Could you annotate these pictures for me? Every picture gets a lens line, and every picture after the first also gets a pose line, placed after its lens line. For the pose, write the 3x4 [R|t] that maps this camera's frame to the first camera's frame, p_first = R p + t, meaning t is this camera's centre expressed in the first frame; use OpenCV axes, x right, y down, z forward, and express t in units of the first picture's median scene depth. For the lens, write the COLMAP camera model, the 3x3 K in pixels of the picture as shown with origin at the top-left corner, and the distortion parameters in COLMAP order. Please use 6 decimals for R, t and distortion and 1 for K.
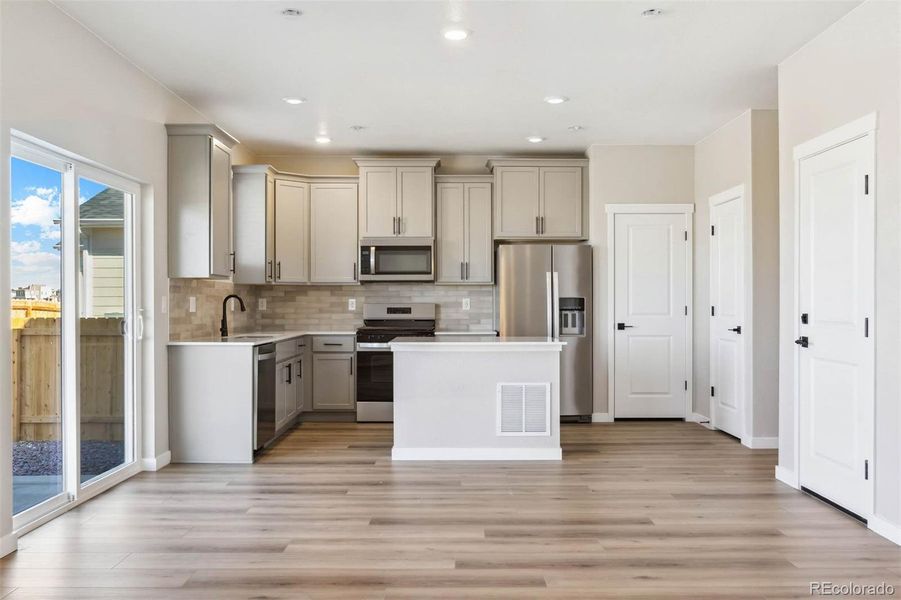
lens RADIAL K [[790.7, 0, 450.5], [0, 790.7, 300.0], [0, 0, 1]] dist [-0.002135, -0.000133]
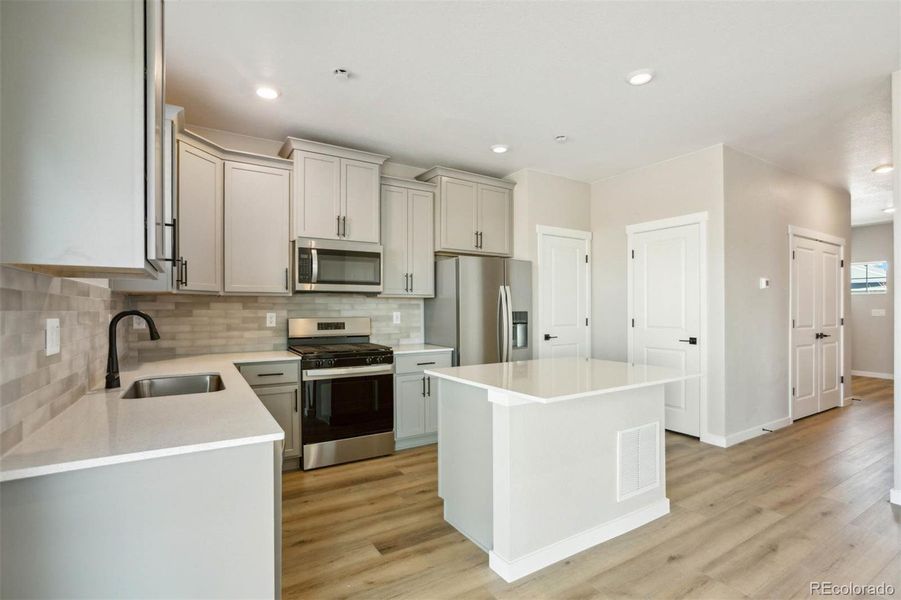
lens RADIAL K [[428.1, 0, 449.6], [0, 428.1, 307.0], [0, 0, 1]] dist [-0.017268, 0.000423]
pose [[0.855882, 0.002168, 0.517167, -0.203963], [-0.002470, 0.999997, -0.000105, -0.008068], [-0.517165, -0.001187, 0.855885, 0.544481]]
